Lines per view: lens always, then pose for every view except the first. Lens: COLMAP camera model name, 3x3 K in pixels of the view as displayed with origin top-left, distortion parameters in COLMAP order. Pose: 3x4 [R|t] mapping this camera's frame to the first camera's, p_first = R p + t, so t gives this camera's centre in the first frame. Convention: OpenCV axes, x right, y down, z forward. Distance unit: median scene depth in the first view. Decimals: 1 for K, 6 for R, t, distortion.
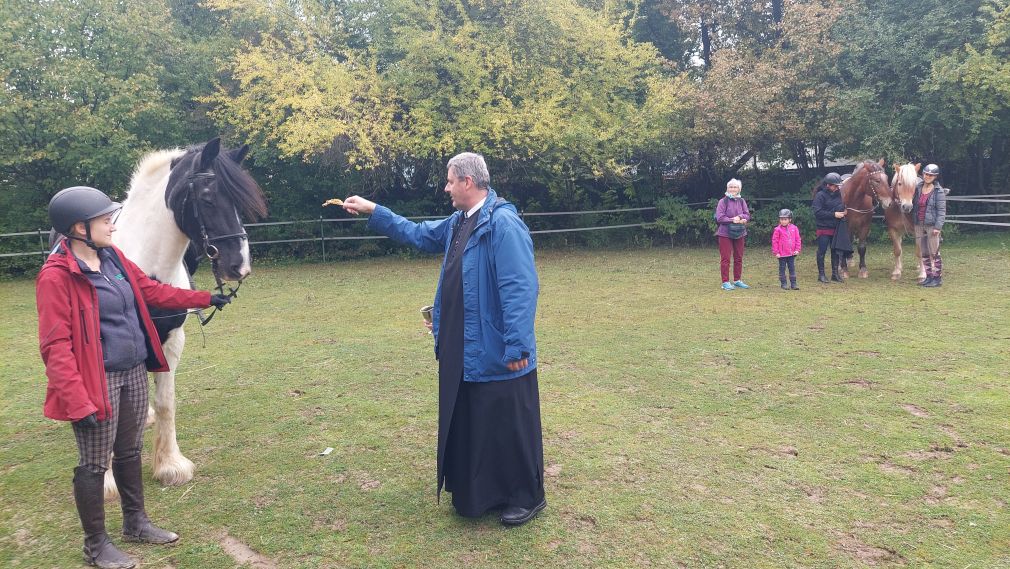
lens RADIAL K [[728.5, 0, 515.3], [0, 728.5, 279.1], [0, 0, 1]] dist [0.076683, -0.068927]
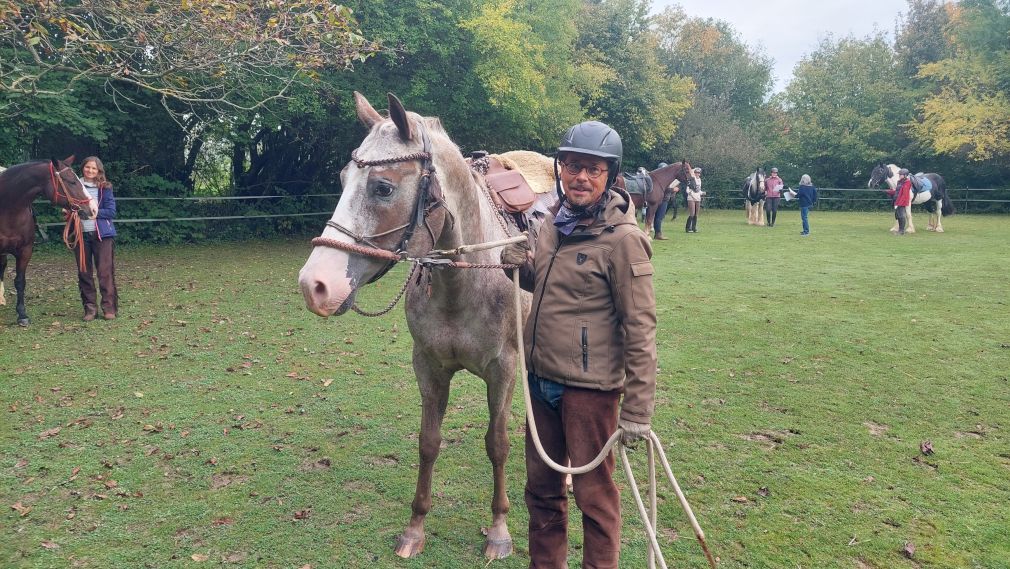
lens RADIAL K [[724.4, 0, 497.2], [0, 724.4, 275.0], [0, 0, 1]] dist [0.032927, -0.021438]
pose [[0.552635, 0.138157, -0.821892, 0.662509], [-0.121490, 0.988985, 0.084556, 0.126746], [0.824521, 0.053123, 0.563332, -1.016614]]
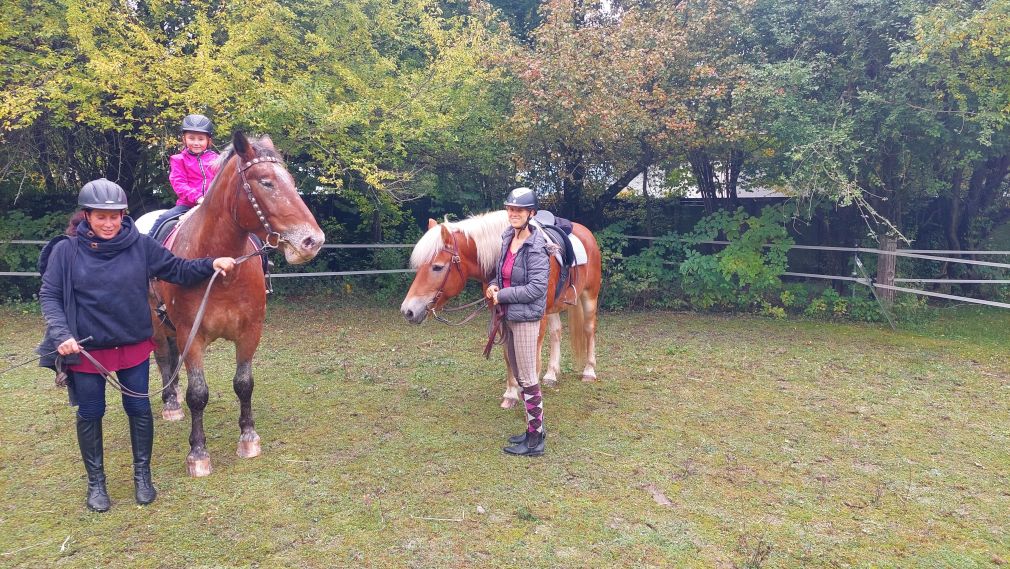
lens RADIAL K [[728.5, 0, 502.7], [0, 728.5, 273.3], [0, 0, 1]] dist [0.076683, -0.068927]
pose [[0.996402, 0.044004, 0.072439, 0.208560], [-0.041352, 0.998433, -0.037716, -0.060619], [-0.073985, 0.034585, 0.996659, 0.443841]]
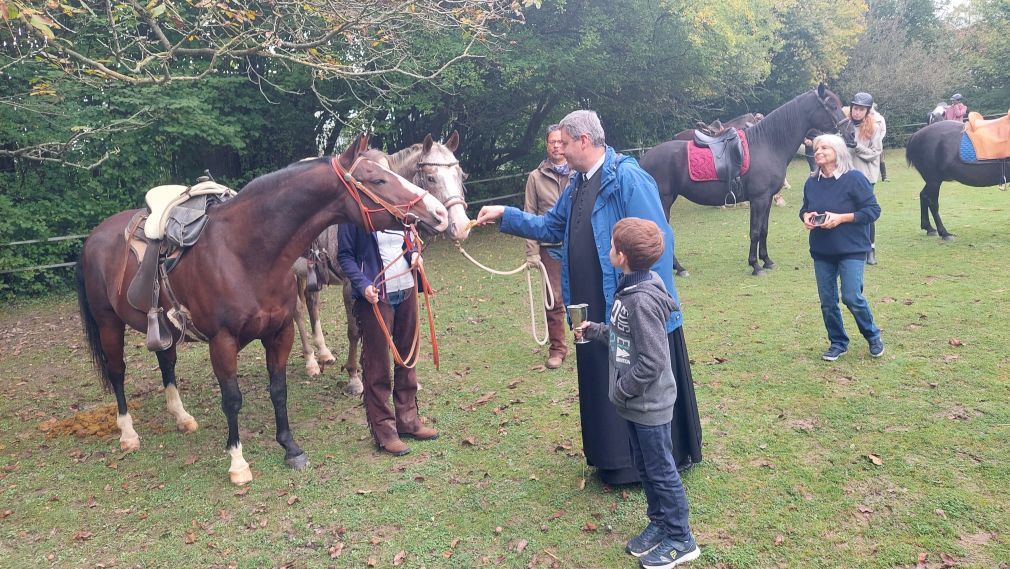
lens RADIAL K [[728.5, 0, 483.5], [0, 728.5, 286.2], [0, 0, 1]] dist [0.076683, -0.068927]
pose [[0.409130, 0.136906, -0.902147, 0.529461], [-0.016846, 0.989645, 0.142544, 0.128364], [0.912321, -0.043121, 0.407200, -1.013971]]
